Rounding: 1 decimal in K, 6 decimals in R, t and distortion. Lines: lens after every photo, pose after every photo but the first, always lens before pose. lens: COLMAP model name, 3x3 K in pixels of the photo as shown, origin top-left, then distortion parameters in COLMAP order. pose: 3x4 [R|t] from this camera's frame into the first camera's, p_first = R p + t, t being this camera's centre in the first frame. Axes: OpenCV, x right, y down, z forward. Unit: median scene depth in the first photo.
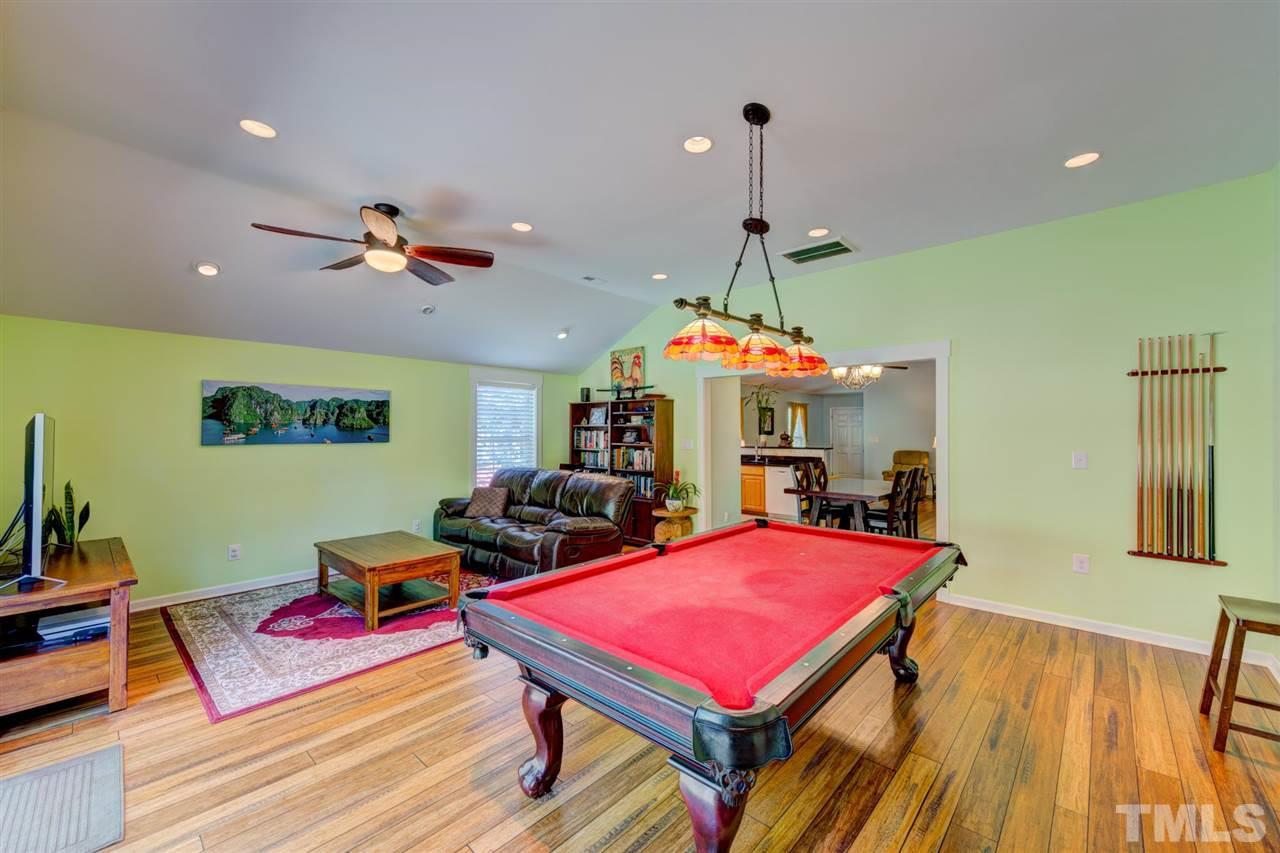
lens RADIAL K [[503.7, 0, 632.8], [0, 503.7, 426.9], [0, 0, 1]] dist [0.007498, -0.000593]
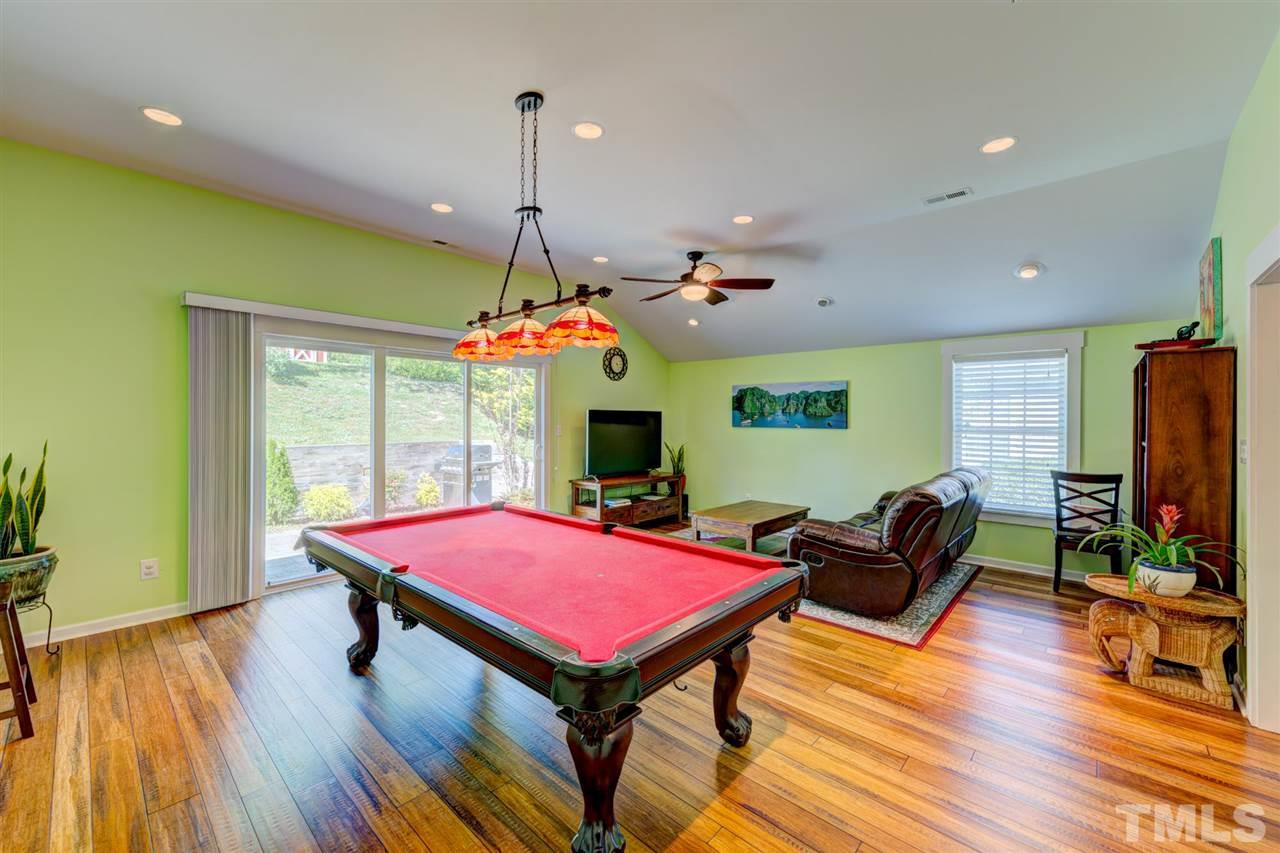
lens RADIAL K [[503.7, 0, 637.3], [0, 503.7, 416.5], [0, 0, 1]] dist [0.007498, -0.000593]
pose [[0.007008, -0.002831, -0.999971, 0.672492], [0.000266, 0.999996, -0.002829, 0.008423], [0.999975, -0.000246, 0.007008, 0.643877]]
